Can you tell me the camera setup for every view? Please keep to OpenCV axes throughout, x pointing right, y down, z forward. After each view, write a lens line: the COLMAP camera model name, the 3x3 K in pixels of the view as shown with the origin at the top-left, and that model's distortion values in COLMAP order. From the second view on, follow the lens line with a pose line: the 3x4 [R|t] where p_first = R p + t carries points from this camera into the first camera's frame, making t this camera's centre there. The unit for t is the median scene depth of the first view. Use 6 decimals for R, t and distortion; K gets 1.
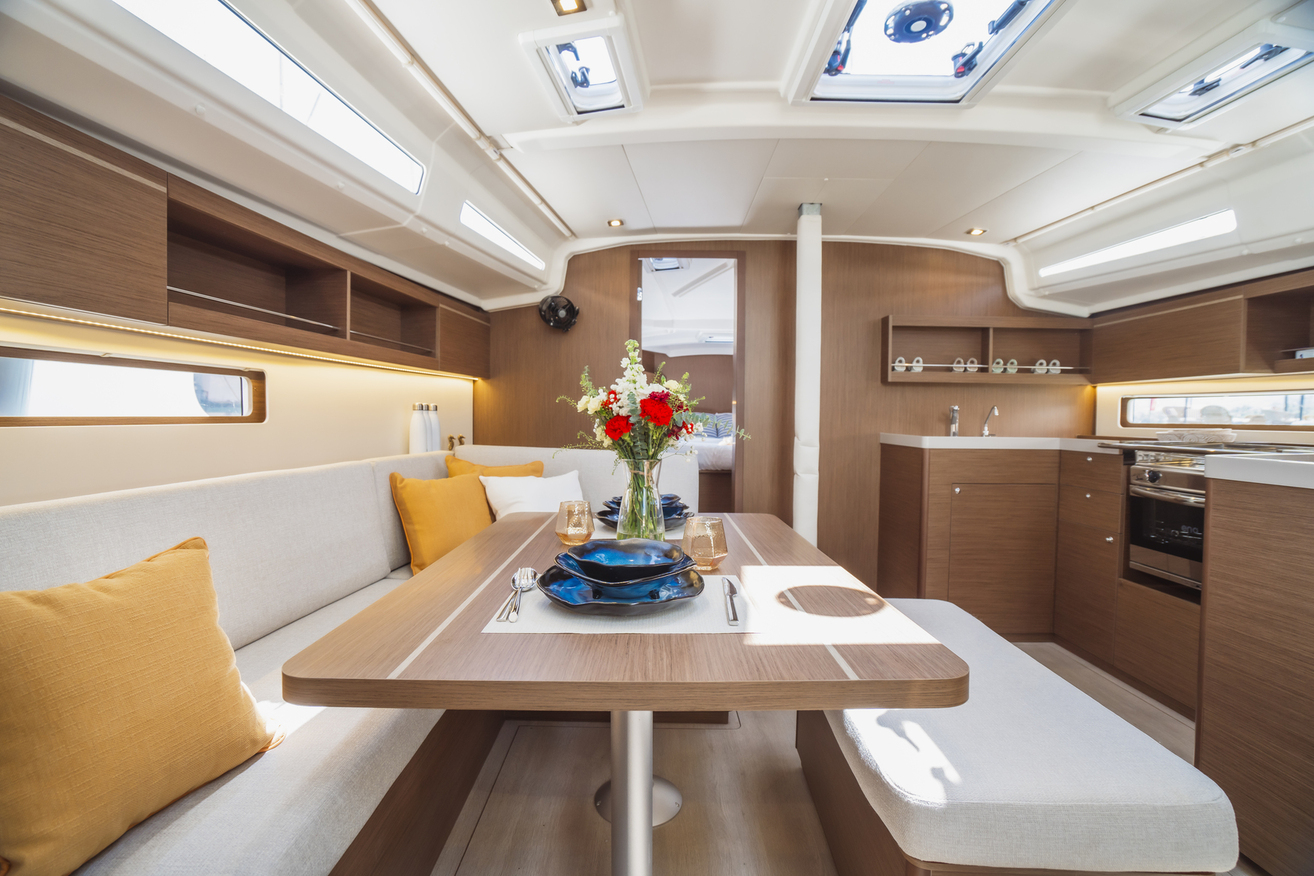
lens RADIAL K [[605.6, 0, 642.6], [0, 605.6, 436.5], [0, 0, 1]] dist [-0.052493, 0.016849]
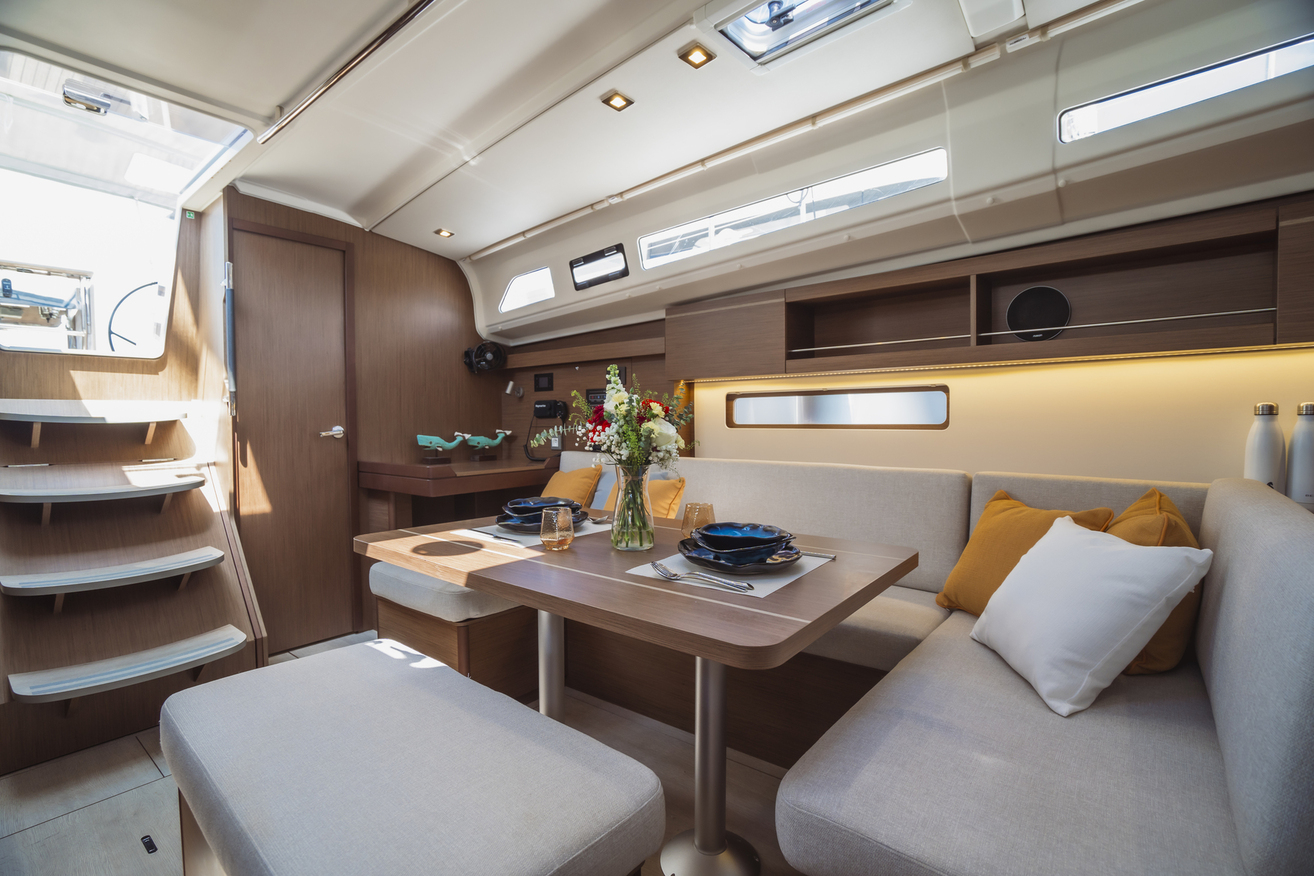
lens RADIAL K [[605.6, 0, 642.7], [0, 605.6, 435.4], [0, 0, 1]] dist [-0.052493, 0.016849]
pose [[-0.619433, 0.021385, -0.784758, 0.501946], [-0.023729, 0.998662, 0.045944, -0.040884], [0.784691, 0.047081, -0.618097, 0.987401]]
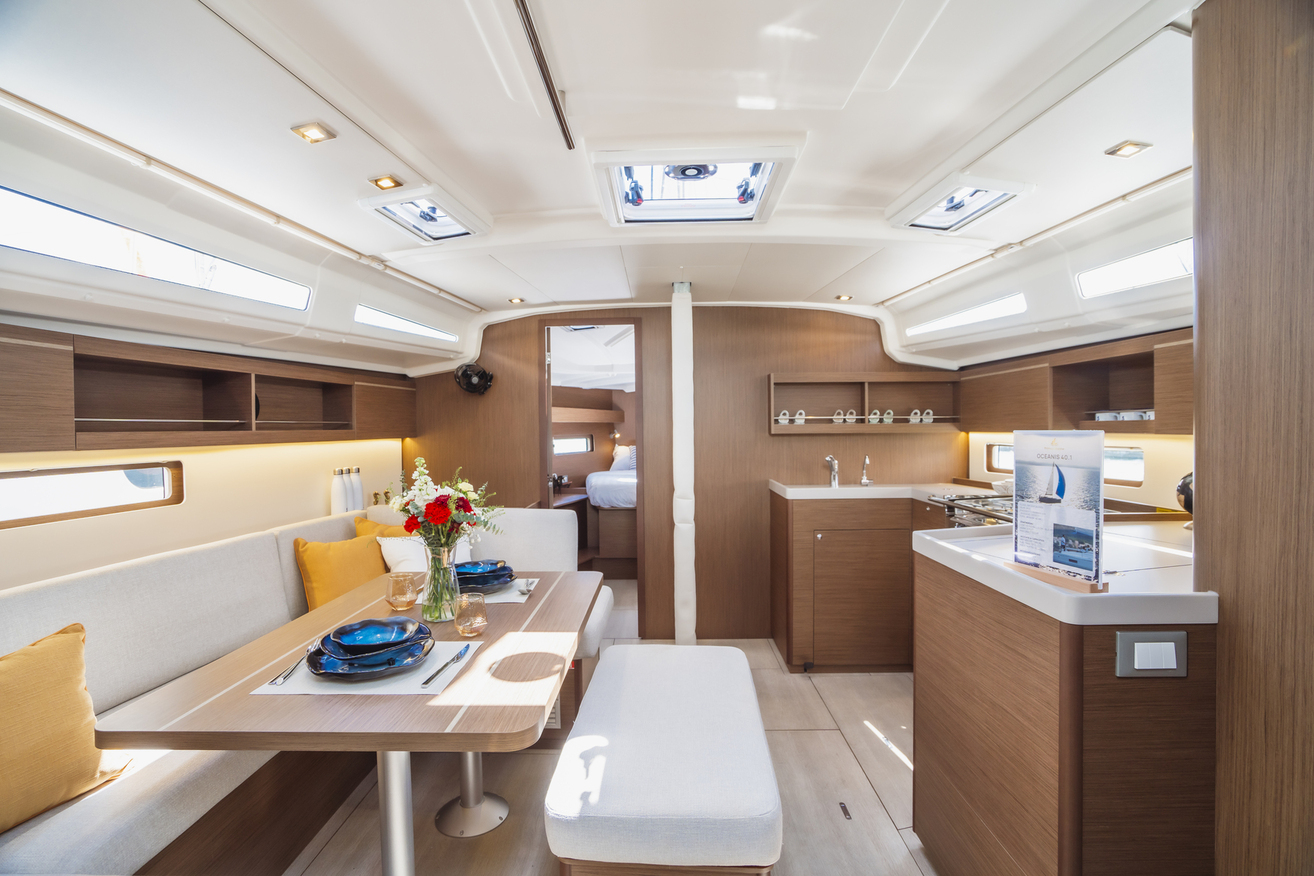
lens RADIAL K [[605.6, 0, 643.5], [0, 605.6, 442.4], [0, 0, 1]] dist [-0.052493, 0.016849]
pose [[0.999545, -0.020325, -0.022308, 0.267123], [0.020083, 0.999737, -0.011036, -0.091586], [0.022527, 0.010583, 0.999690, -0.150874]]
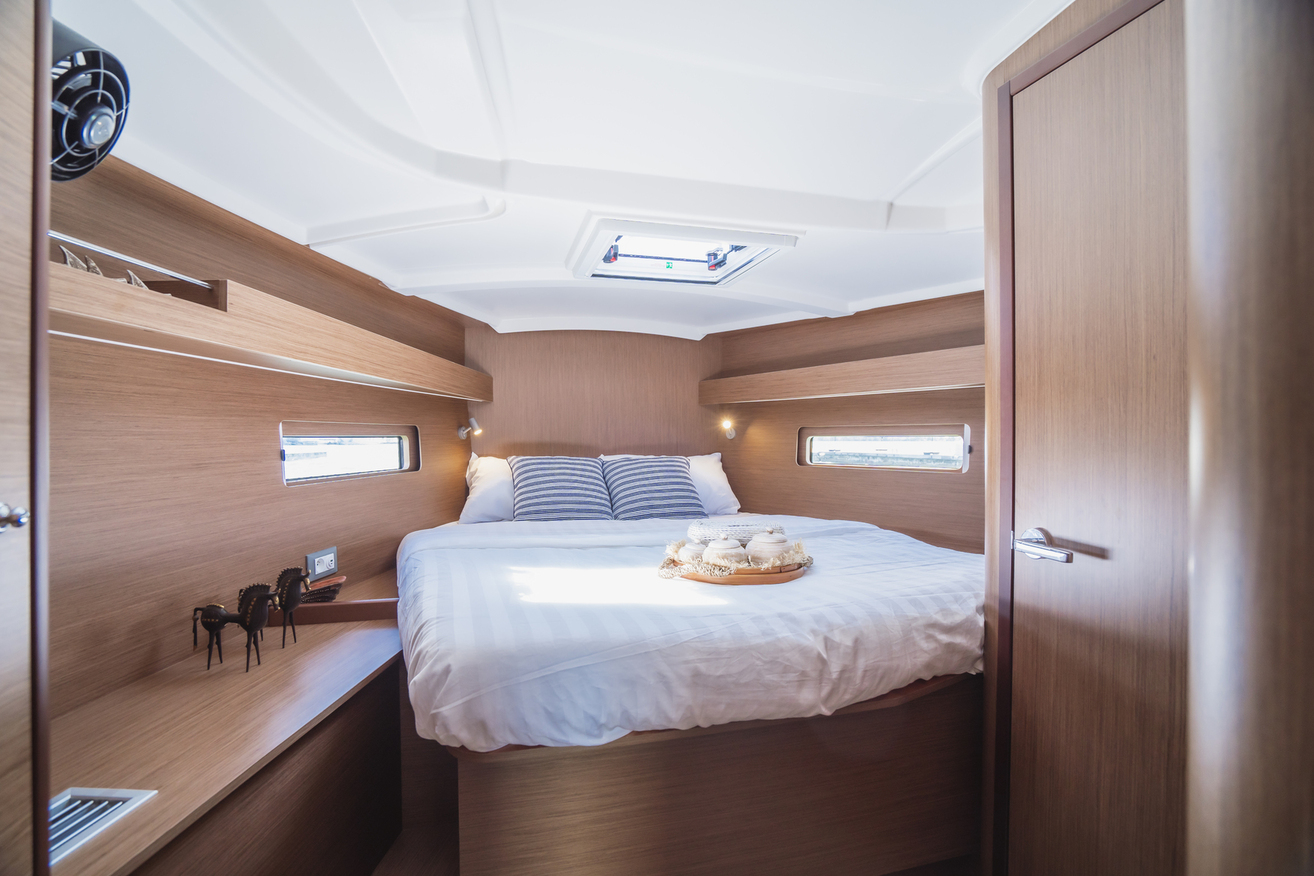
lens RADIAL K [[605.6, 0, 649.2], [0, 605.6, 442.5], [0, 0, 1]] dist [-0.052493, 0.016849]
pose [[0.961755, -0.011518, 0.273669, 0.075324], [0.018523, 0.999563, -0.023027, -0.102809], [-0.273284, 0.027216, 0.961548, 1.505136]]
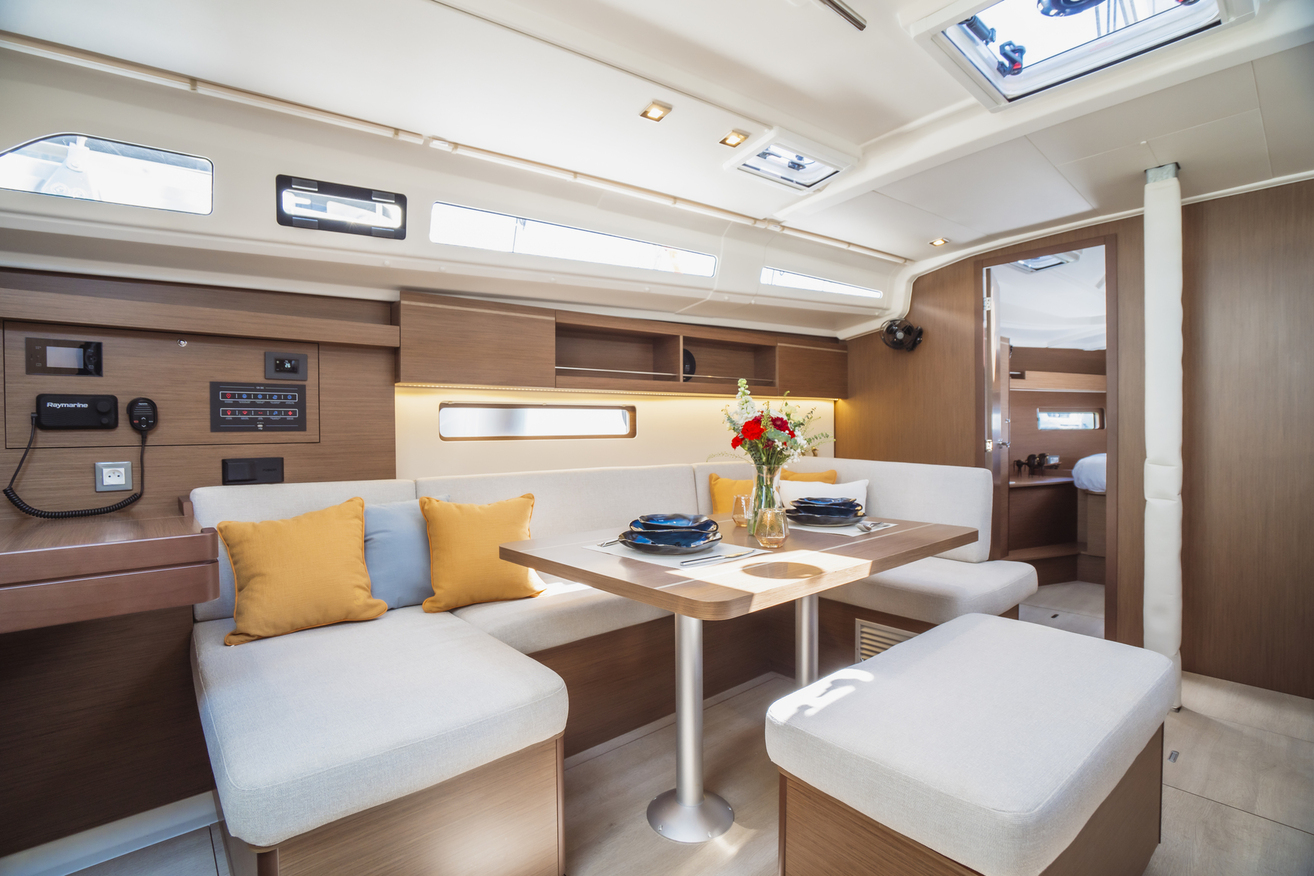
lens RADIAL K [[605.6, 0, 646.7], [0, 605.6, 435.5], [0, 0, 1]] dist [-0.052493, 0.016849]
pose [[0.663354, -0.007755, -0.748266, 0.479747], [-0.011948, 0.999709, -0.020953, 0.002532], [0.748211, 0.022839, 0.663068, -0.049748]]
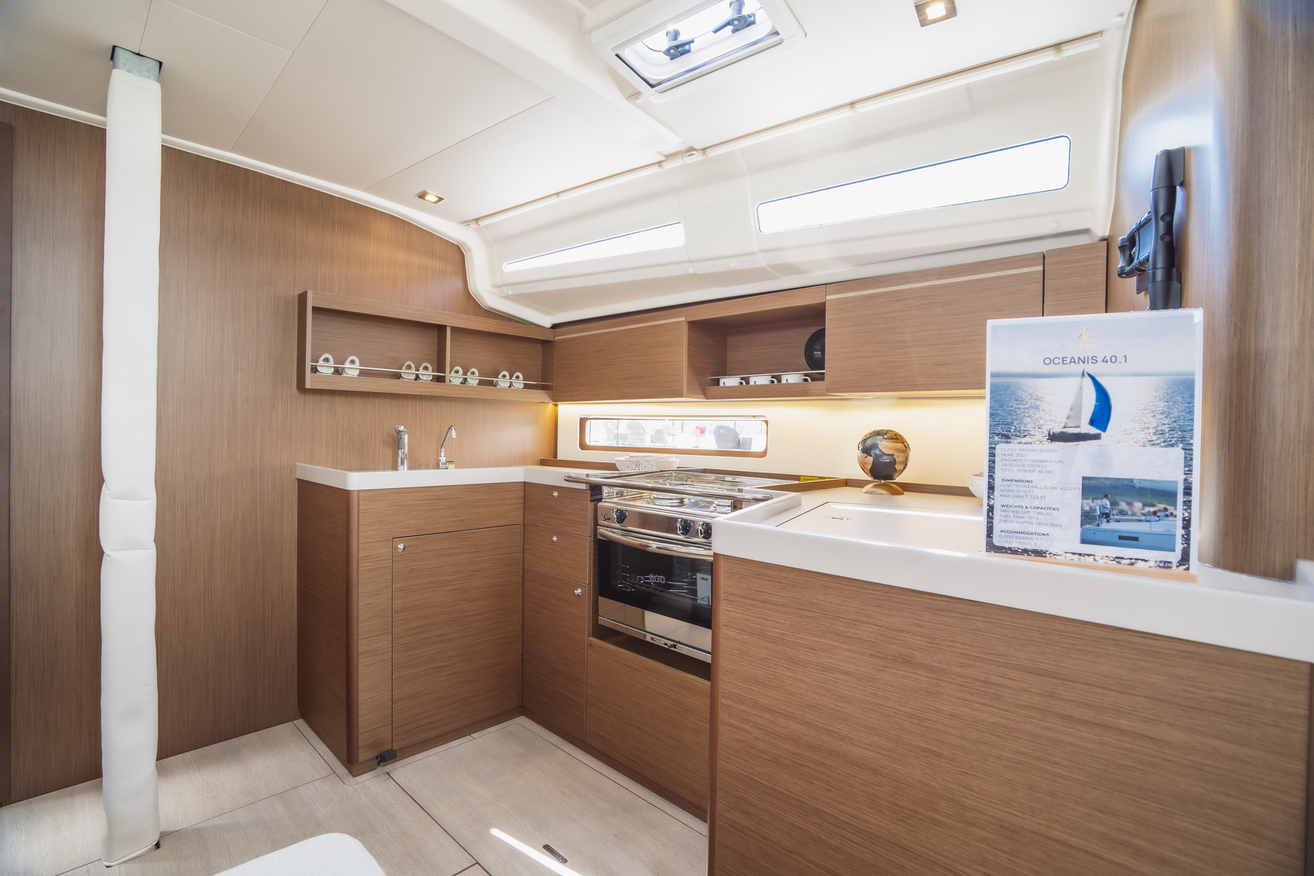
lens RADIAL K [[605.6, 0, 642.8], [0, 605.6, 439.7], [0, 0, 1]] dist [-0.052493, 0.016849]
pose [[0.688157, -0.005827, 0.725538, 0.245745], [0.010843, 0.999939, -0.002254, -0.036944], [-0.725481, 0.009418, 0.688178, 0.354911]]
